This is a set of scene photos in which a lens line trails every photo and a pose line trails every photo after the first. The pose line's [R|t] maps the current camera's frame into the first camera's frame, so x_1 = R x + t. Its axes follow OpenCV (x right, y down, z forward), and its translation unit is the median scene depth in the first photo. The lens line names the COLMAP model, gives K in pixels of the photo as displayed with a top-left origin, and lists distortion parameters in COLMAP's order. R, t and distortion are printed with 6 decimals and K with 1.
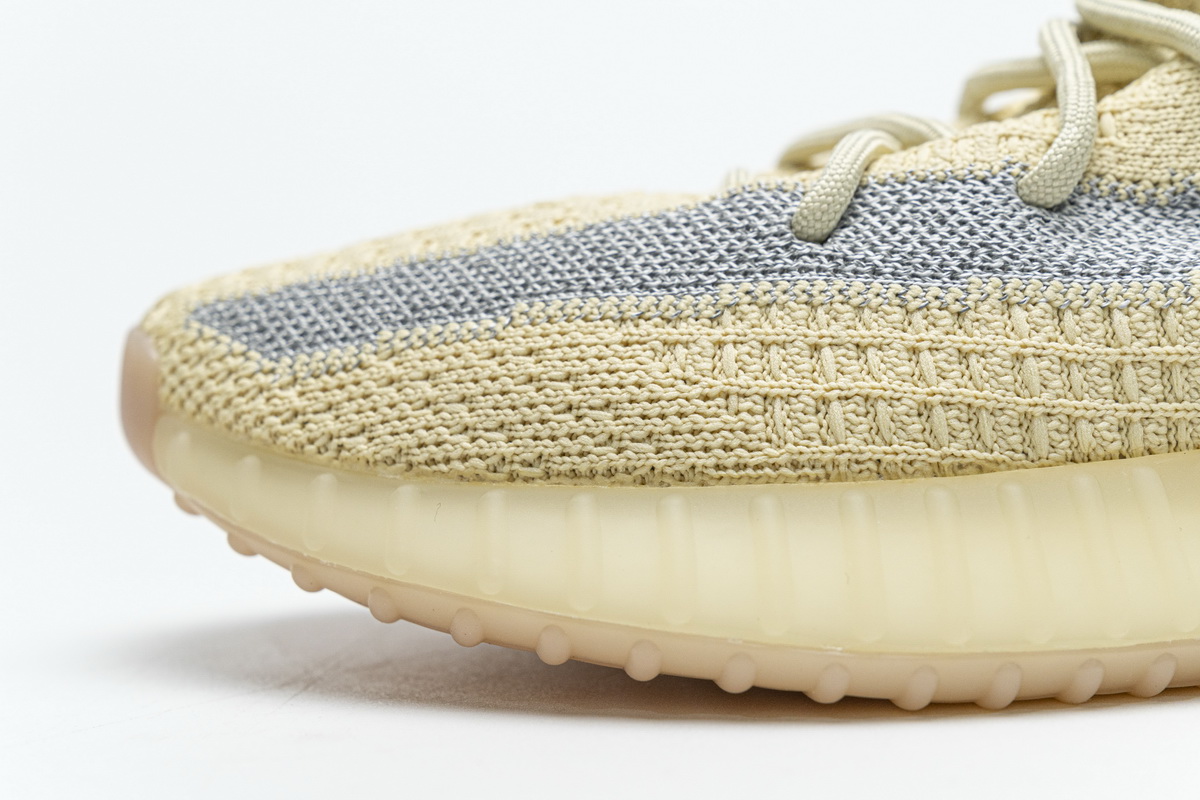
lens RADIAL K [[2325.3, 0, 598.4], [0, 2325.3, 376.7], [0, 0, 1]] dist [0.015162, -0.217170]
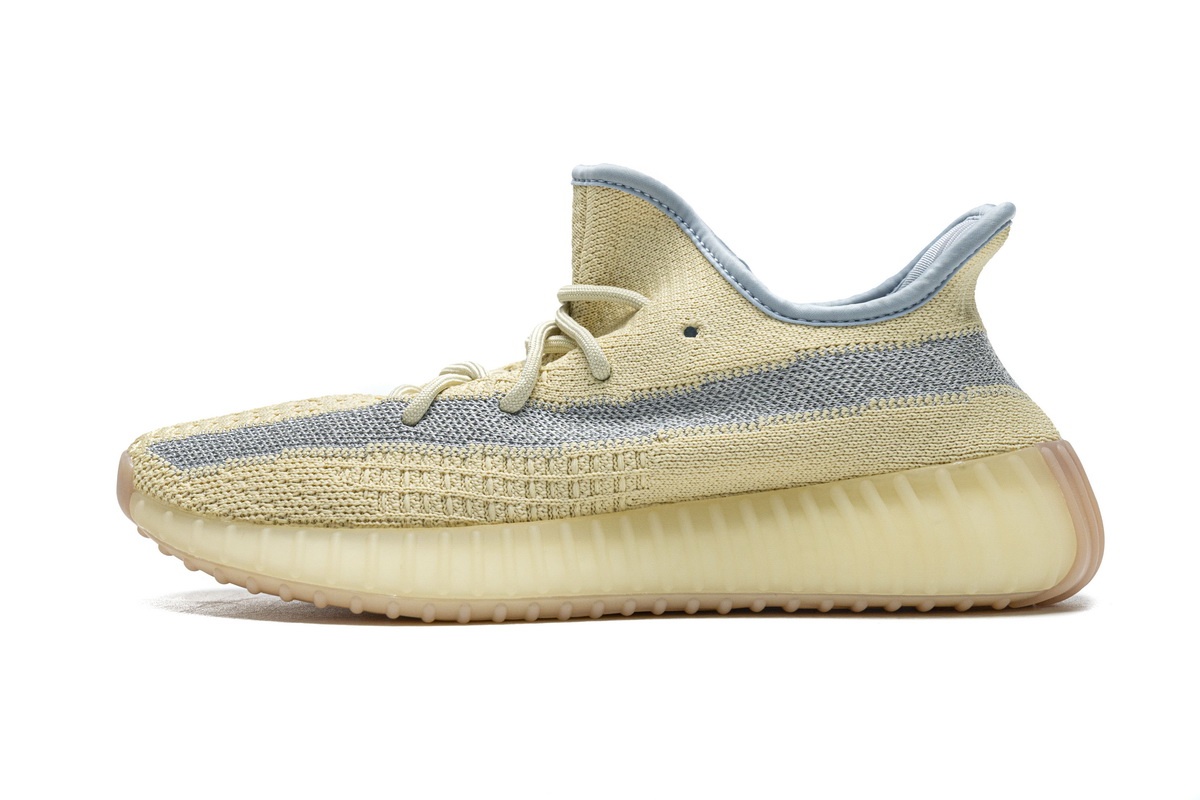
lens RADIAL K [[2311.3, 0, 581.7], [0, 2311.3, 396.9], [0, 0, 1]] dist [0.019659, -0.100404]
pose [[0.998714, 0.024838, -0.044193, 0.369449], [-0.025886, 0.999393, -0.023313, -0.037520], [0.043587, 0.024427, 0.998751, -1.317274]]
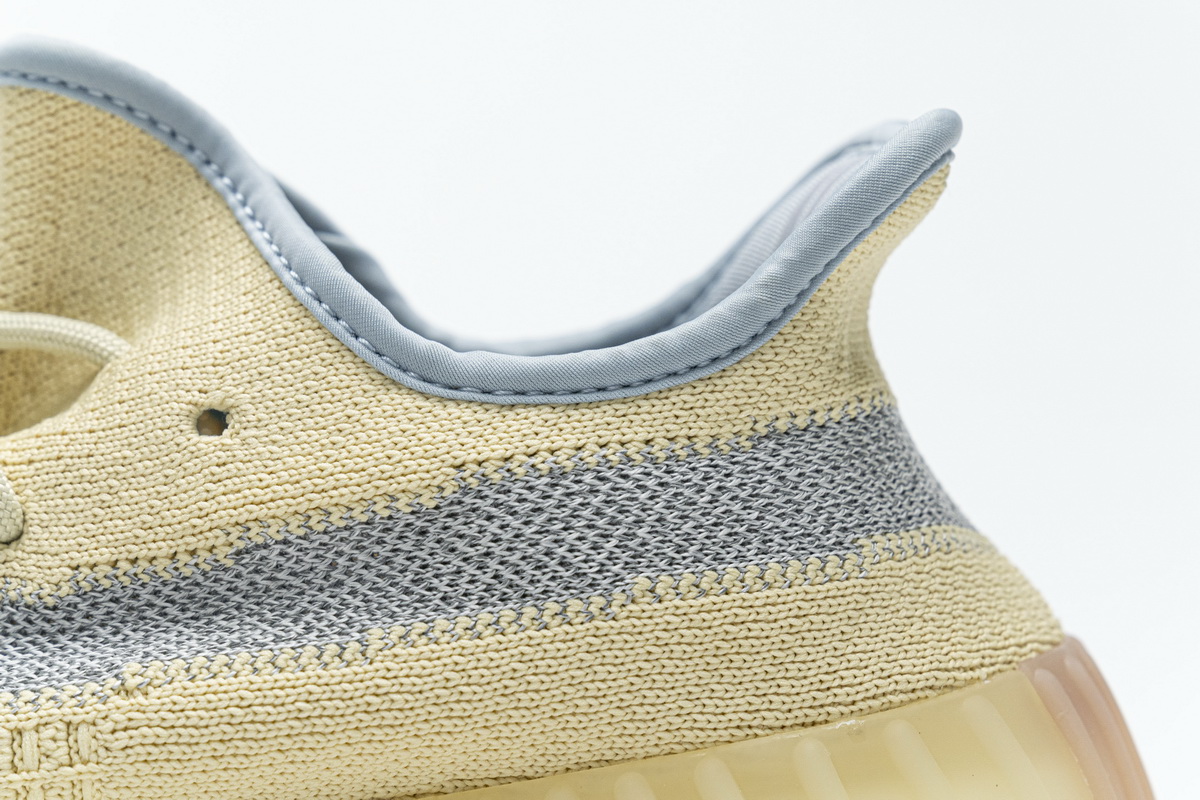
lens RADIAL K [[2325.3, 0, 598.4], [0, 2325.3, 376.7], [0, 0, 1]] dist [0.015162, -0.217170]
pose [[0.999396, 0.003513, 0.034576, 0.504655], [-0.002402, 0.999482, -0.032108, -0.148471], [-0.034671, 0.032006, 0.998886, 0.016916]]
